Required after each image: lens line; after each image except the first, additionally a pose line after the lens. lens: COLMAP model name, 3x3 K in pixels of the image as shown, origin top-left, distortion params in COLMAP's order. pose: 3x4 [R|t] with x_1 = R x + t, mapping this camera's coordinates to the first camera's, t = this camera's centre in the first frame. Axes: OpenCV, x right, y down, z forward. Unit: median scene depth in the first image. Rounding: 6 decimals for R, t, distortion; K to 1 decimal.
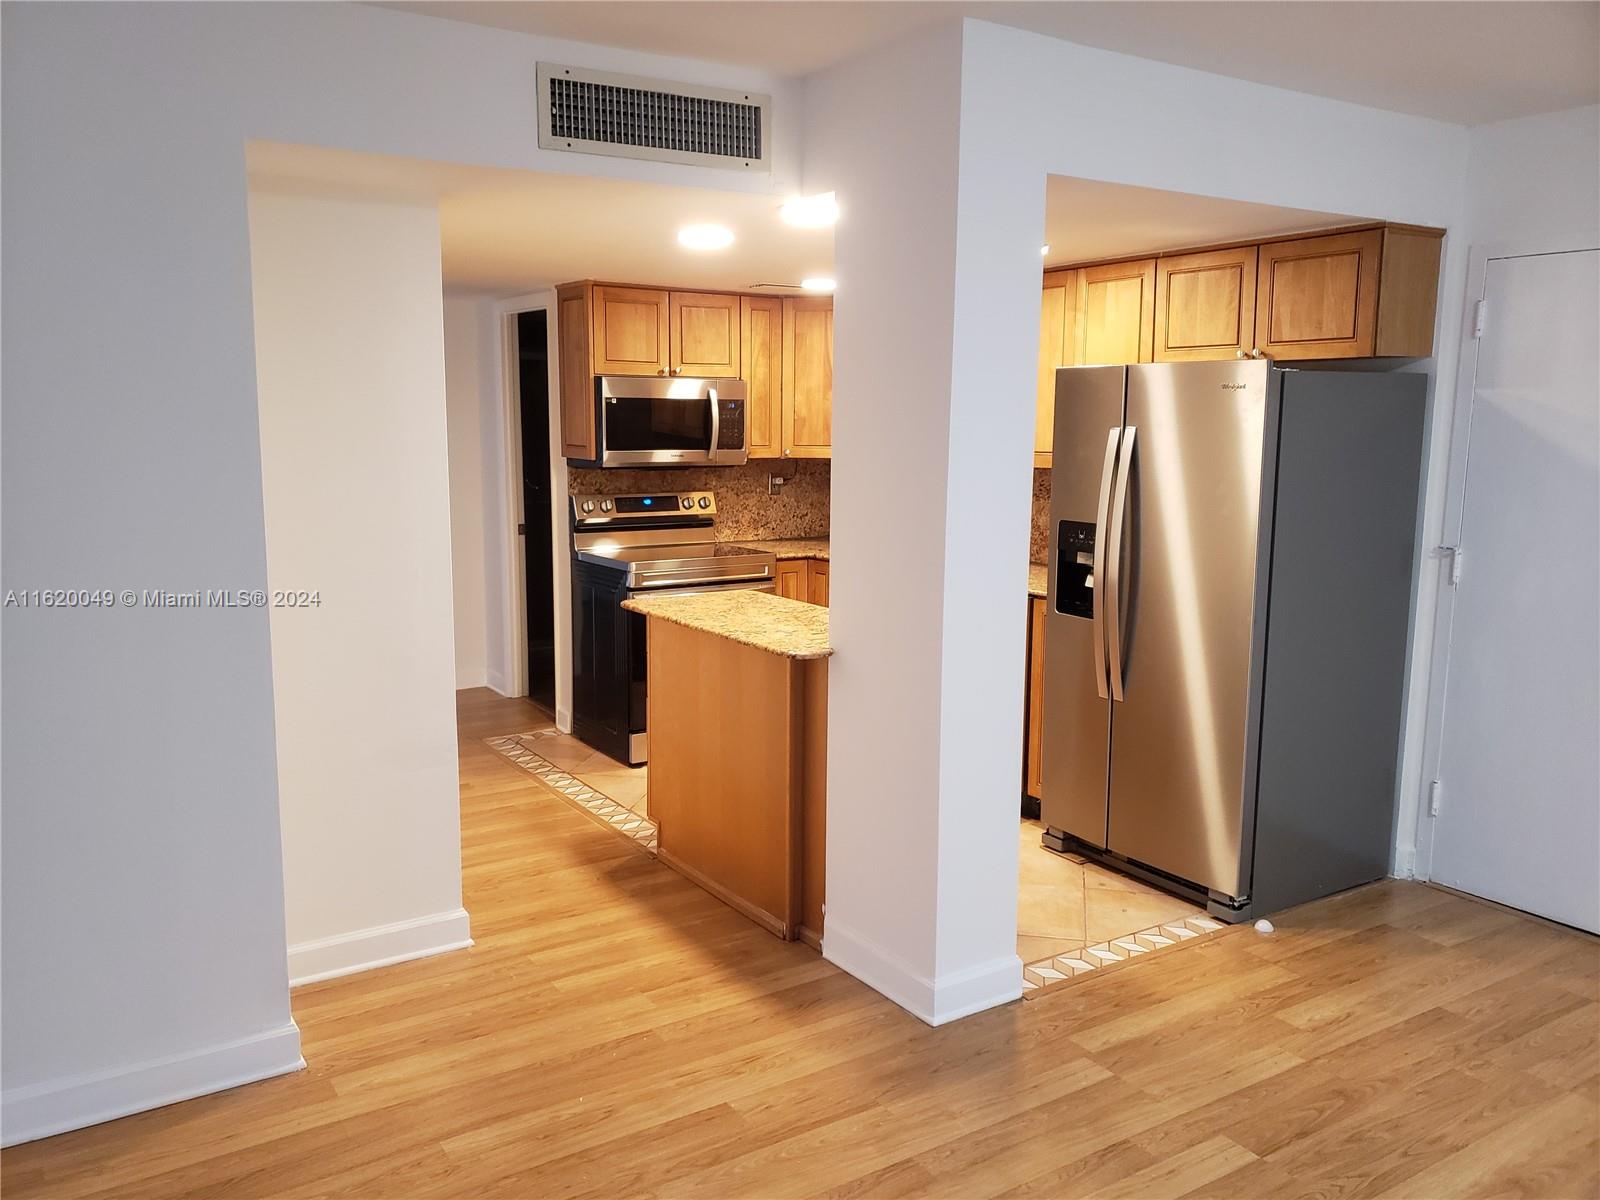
lens RADIAL K [[1212.7, 0, 794.7], [0, 1212.7, 641.4], [0, 0, 1]] dist [0.117736, -0.290105]
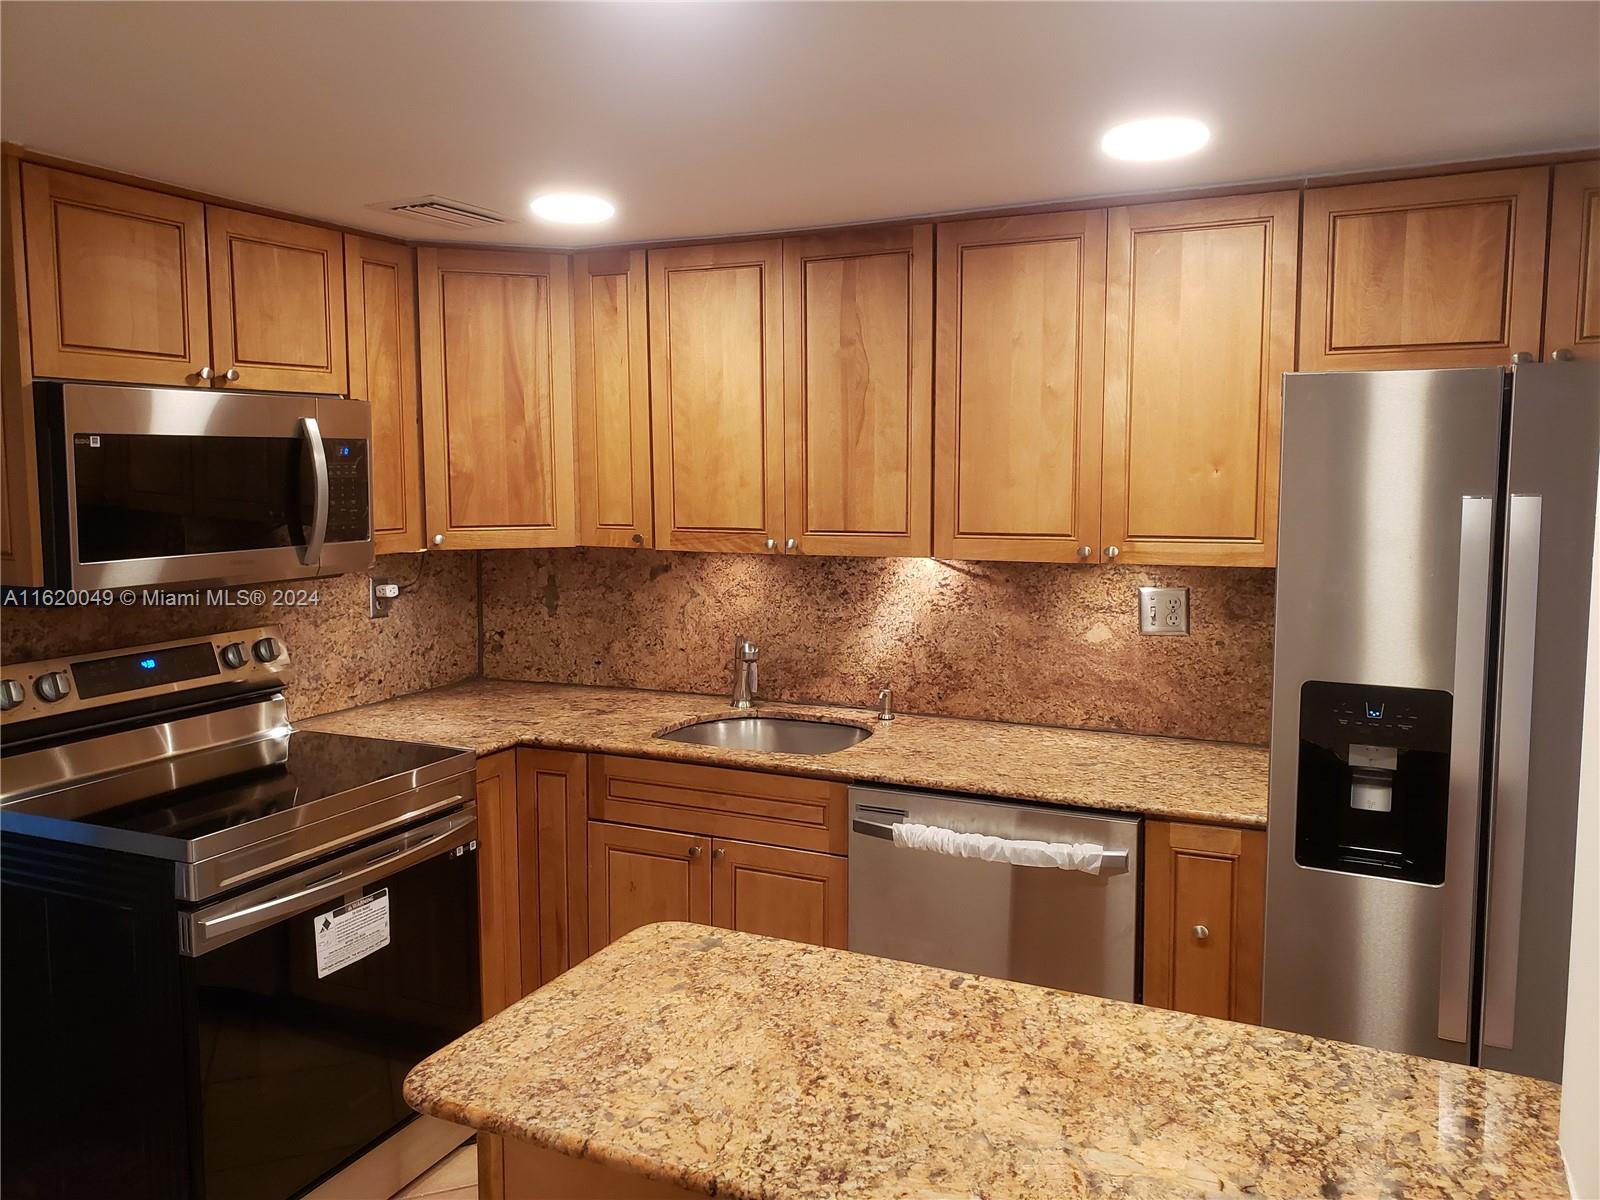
lens RADIAL K [[1237.5, 0, 795.2], [0, 1237.5, 583.0], [0, 0, 1]] dist [0.006559, 0.000432]
pose [[0.856017, -0.057794, 0.513707, -0.153185], [0.101863, 0.993106, -0.058012, -0.095522], [-0.506812, 0.101987, 0.856002, 0.496517]]
